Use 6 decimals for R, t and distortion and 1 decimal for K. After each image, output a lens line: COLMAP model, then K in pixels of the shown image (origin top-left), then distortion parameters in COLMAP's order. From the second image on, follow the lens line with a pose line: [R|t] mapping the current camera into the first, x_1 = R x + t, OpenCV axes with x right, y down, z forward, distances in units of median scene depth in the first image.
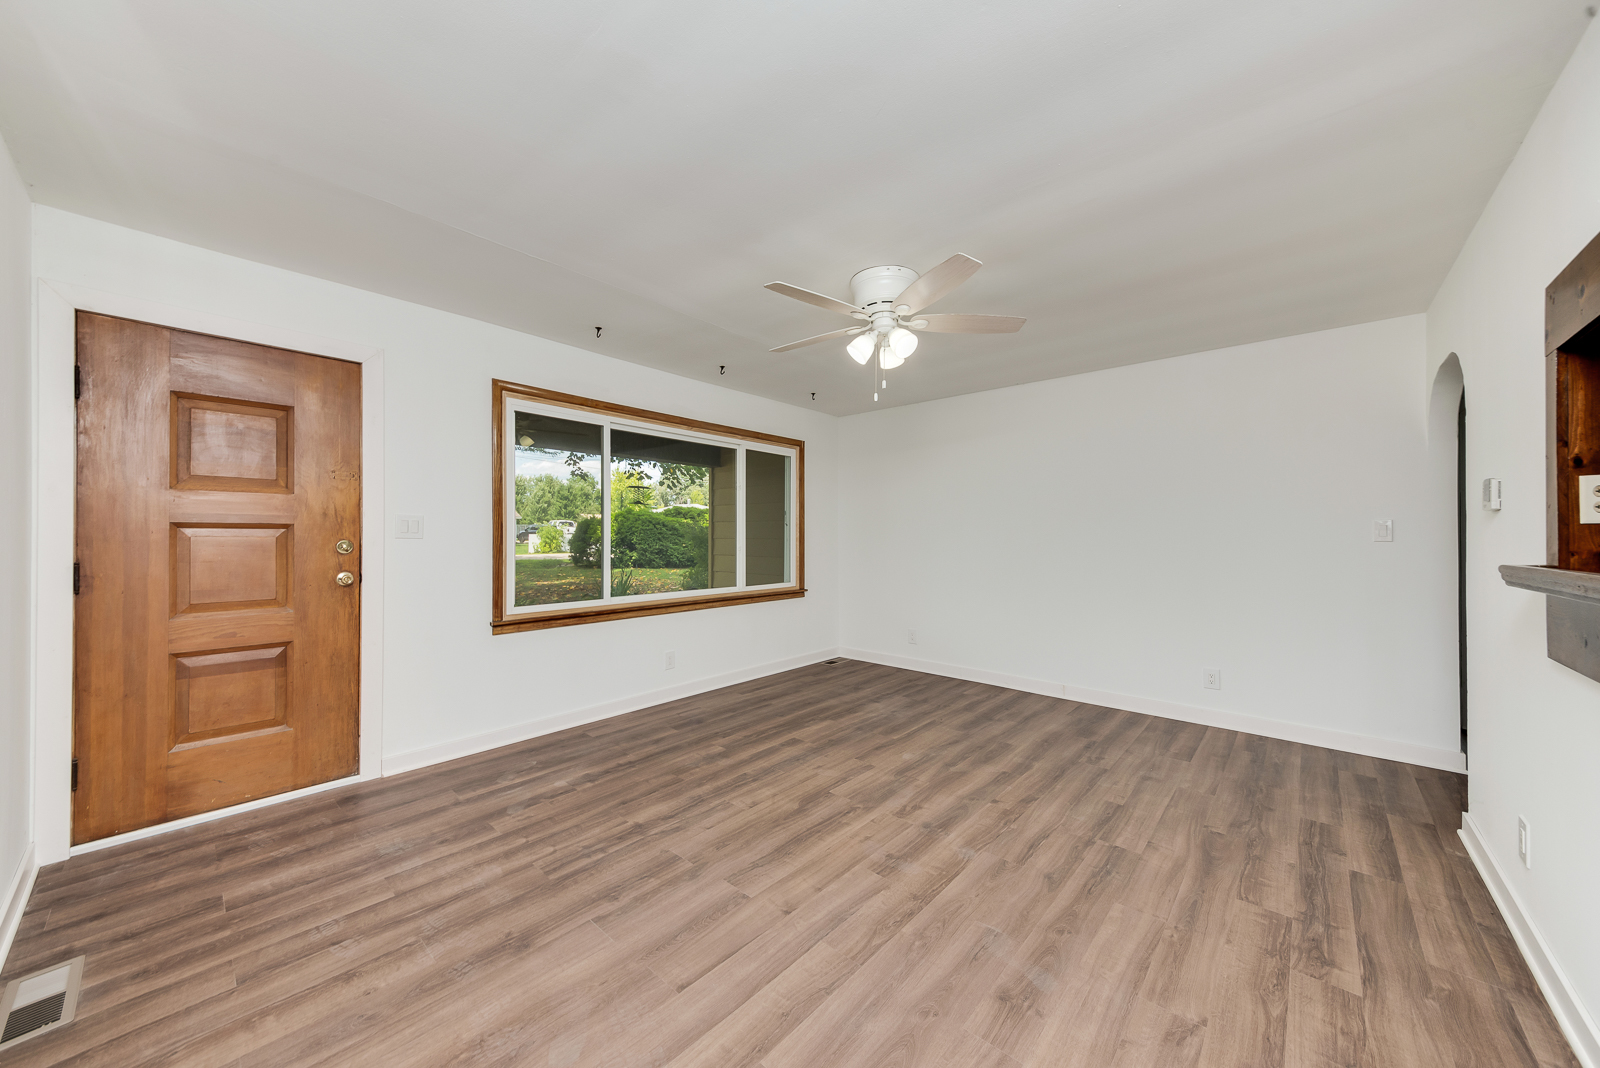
lens RADIAL K [[587.4, 0, 794.6], [0, 587.4, 534.4], [0, 0, 1]] dist [0.037956, -0.018303]
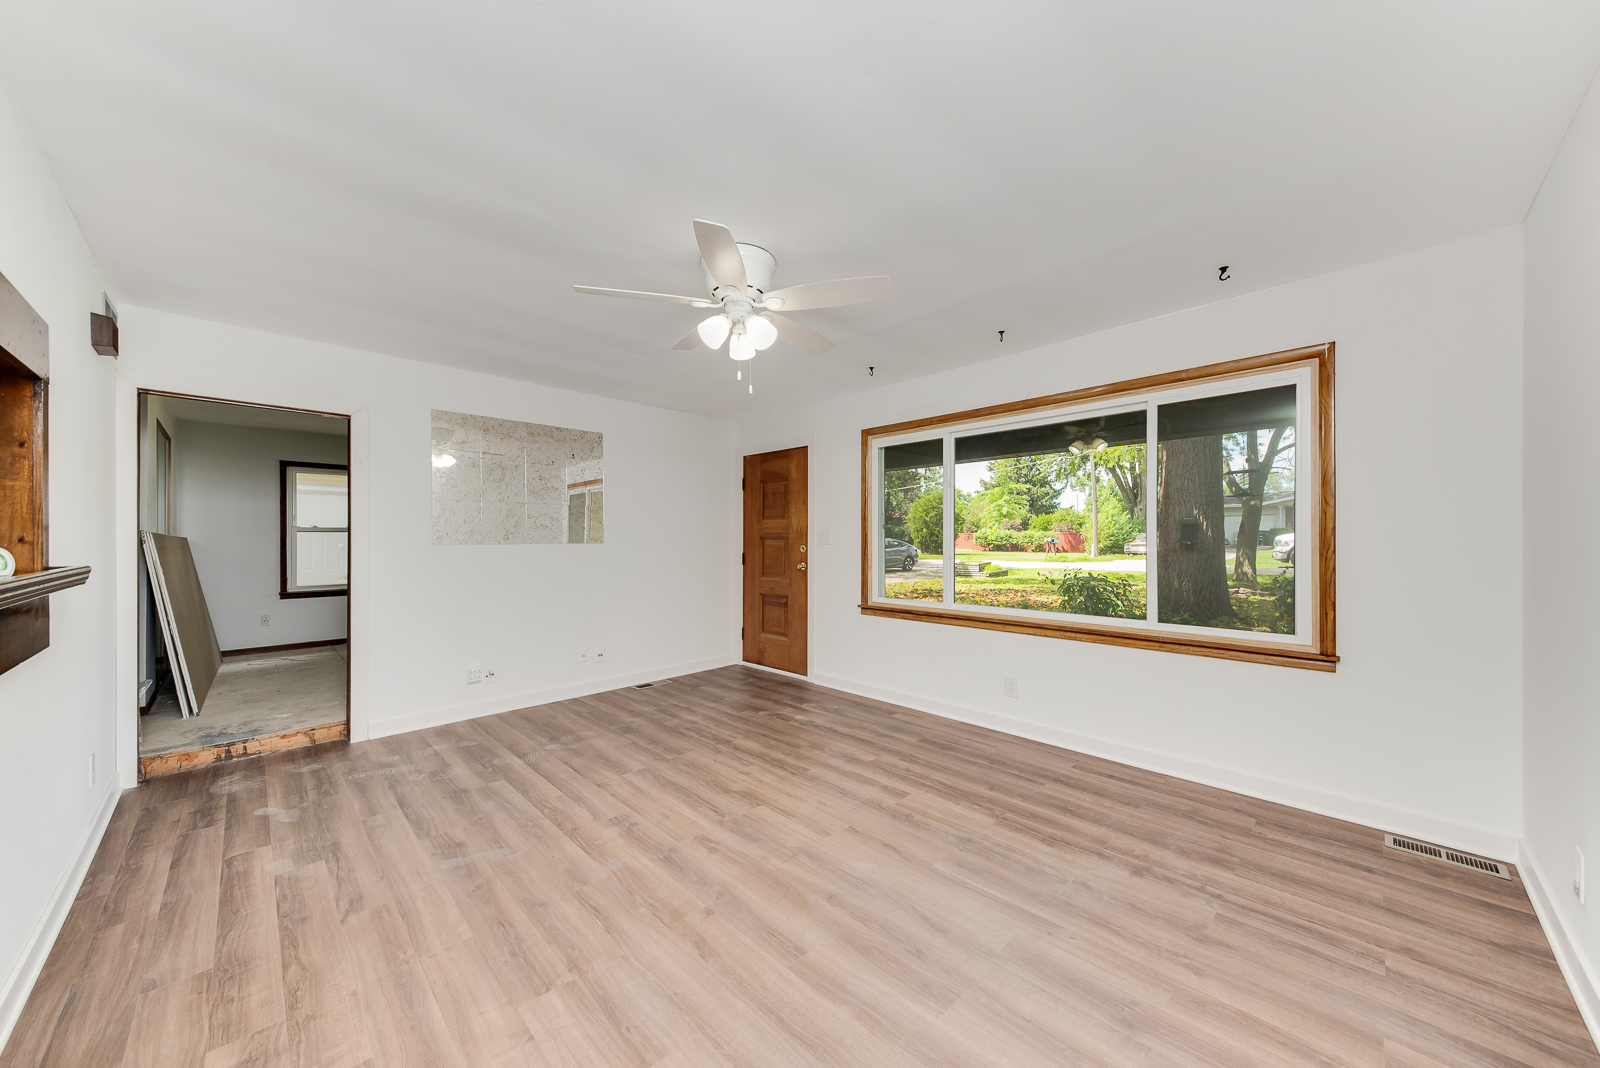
lens RADIAL K [[587.4, 0, 794.6], [0, 587.4, 534.4], [0, 0, 1]] dist [0.037956, -0.018303]
pose [[-0.099019, -0.009292, -0.995042, 0.999900], [0.002641, 0.999950, -0.009601, -0.004305], [0.995082, -0.003579, -0.098989, 1.117048]]
